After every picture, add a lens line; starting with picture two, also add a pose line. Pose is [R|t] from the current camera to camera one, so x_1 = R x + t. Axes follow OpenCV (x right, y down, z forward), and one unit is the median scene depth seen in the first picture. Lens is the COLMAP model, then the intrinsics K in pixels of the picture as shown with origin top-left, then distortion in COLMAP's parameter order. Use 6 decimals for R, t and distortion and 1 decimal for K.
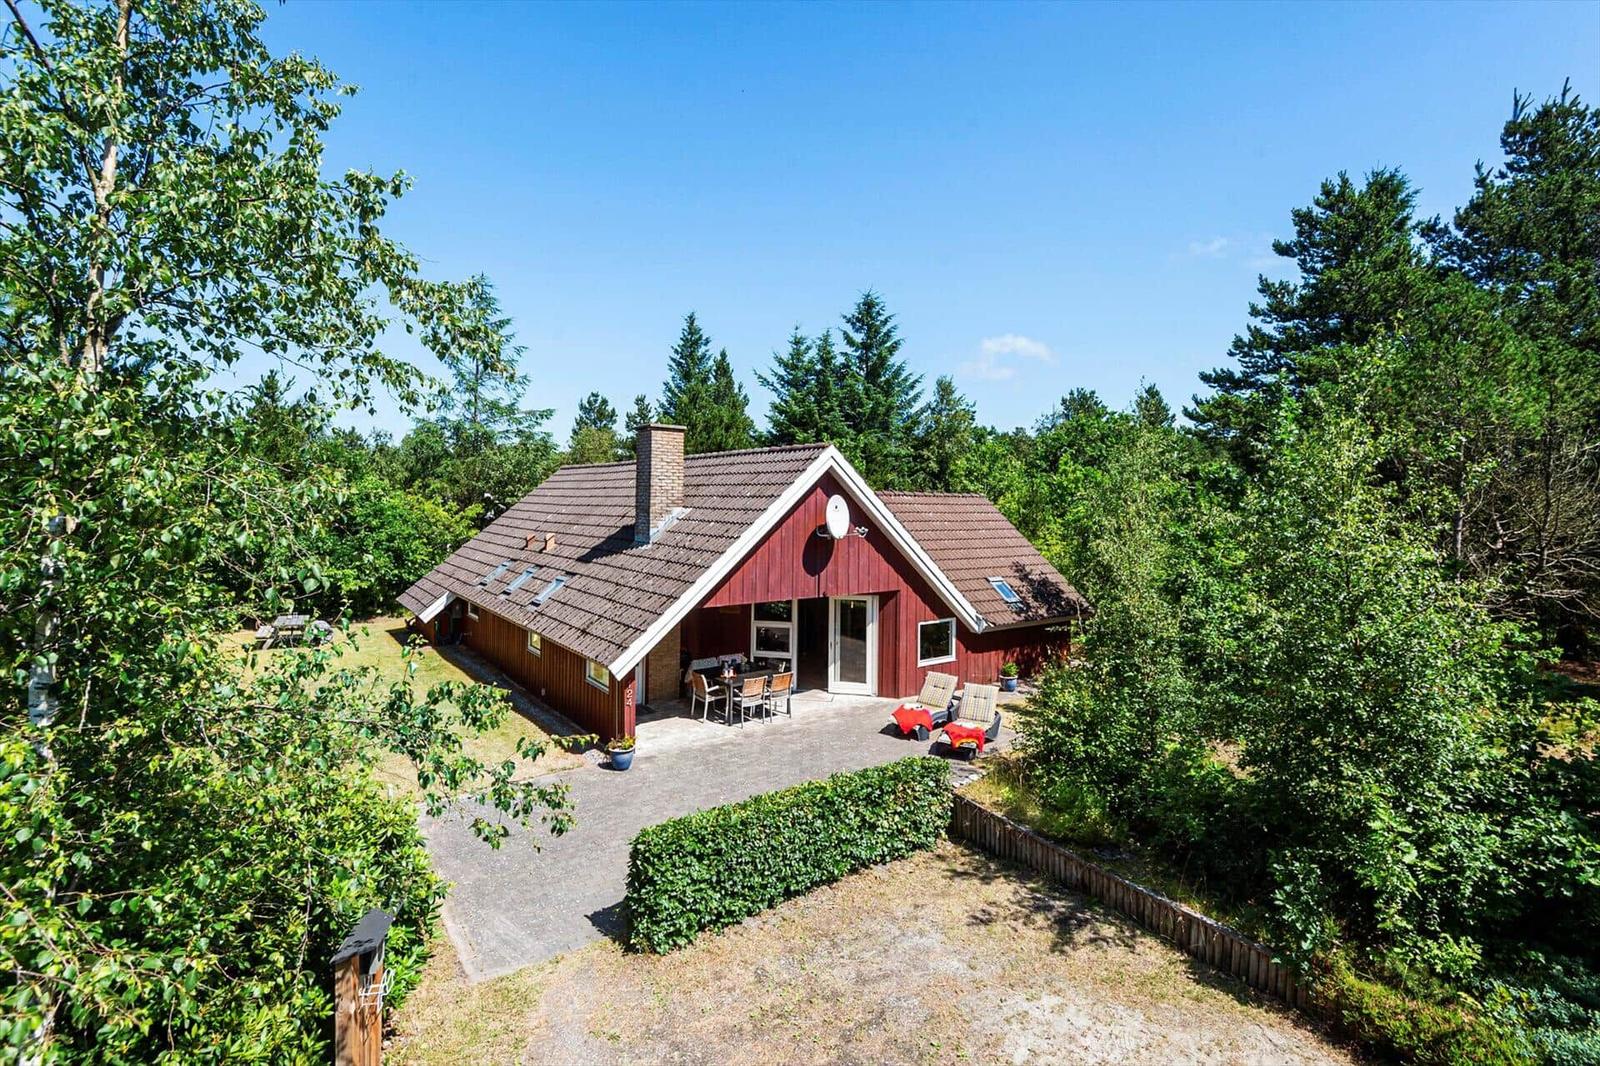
lens RADIAL K [[732.9, 0, 779.3], [0, 732.9, 489.1], [0, 0, 1]] dist [0.000623, -0.000057]
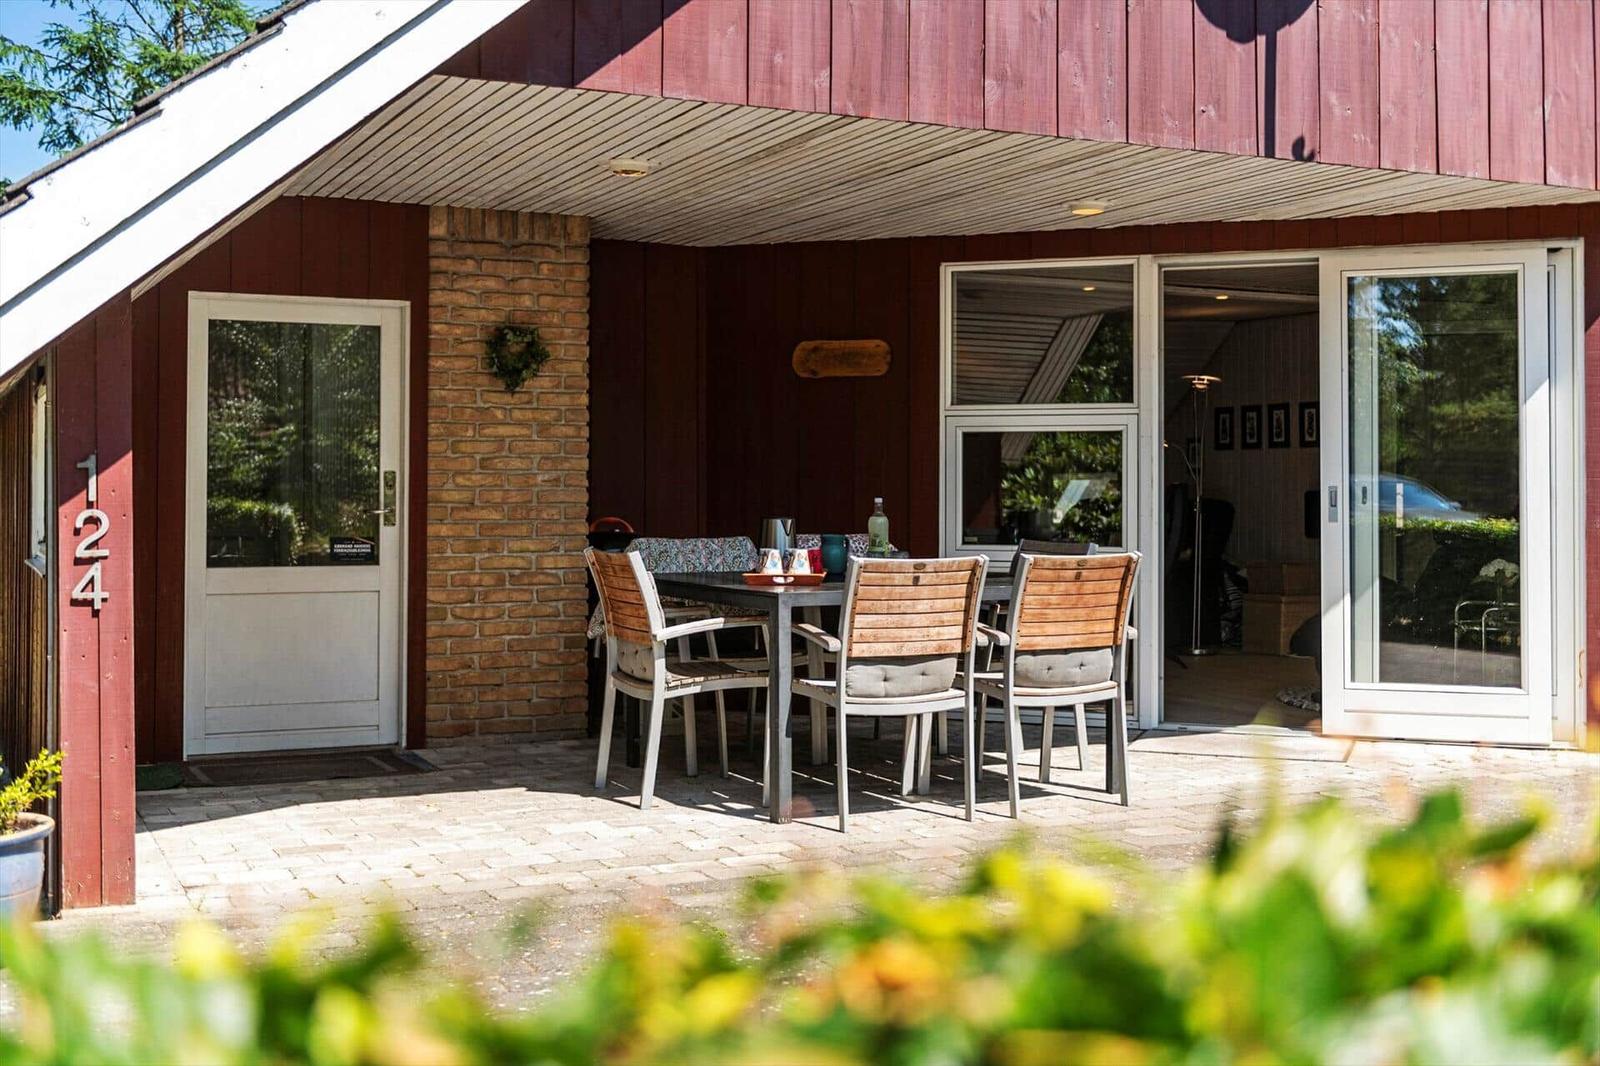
lens RADIAL K [[1855.4, 0, 800.0], [0, 1855.4, 533.0], [0, 0, 1]] dist [0.015211, 0.017763]
pose [[0.984482, -0.017193, -0.174643, 0.016249], [0.022828, 0.999280, 0.030308, 0.214474], [0.173996, -0.033825, 0.984165, 0.498957]]
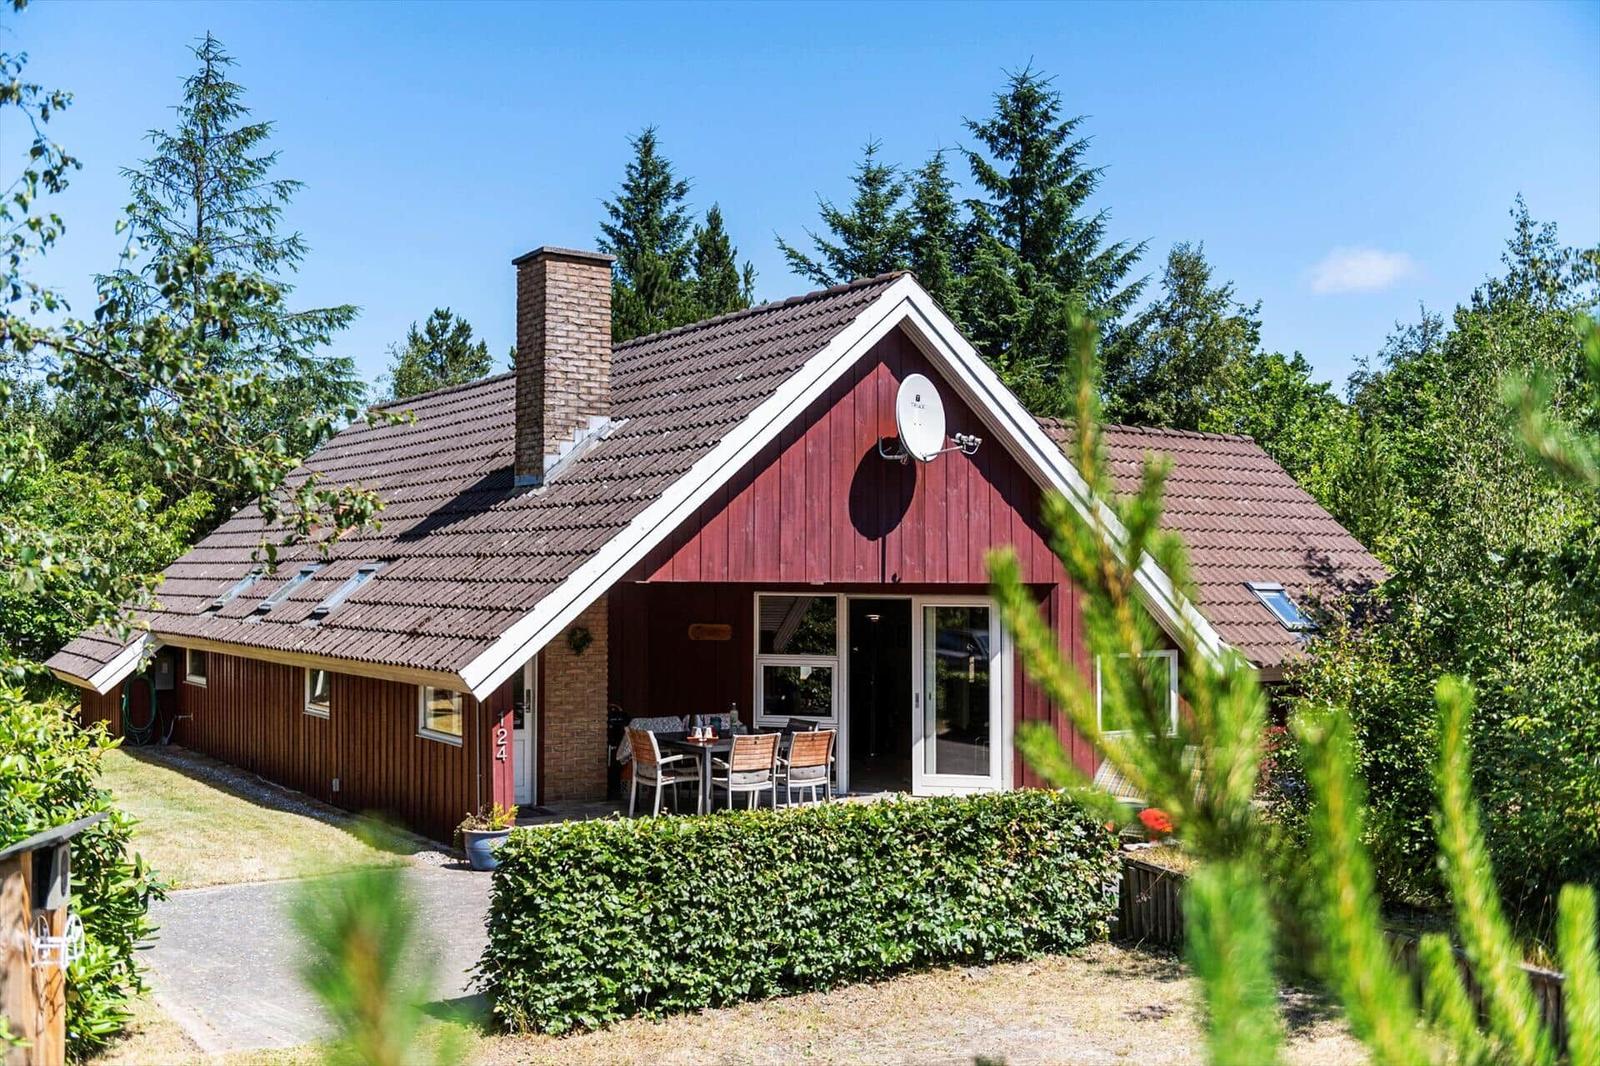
lens RADIAL K [[1643.5, 0, 800.0], [0, 1643.5, 533.0], [0, 0, 1]] dist [-0.065607, -0.000541]
pose [[0.999296, -0.015185, -0.034309, 0.033725], [0.014448, 0.999662, -0.021618, 0.131994], [0.034626, 0.021107, 0.999177, -0.101444]]
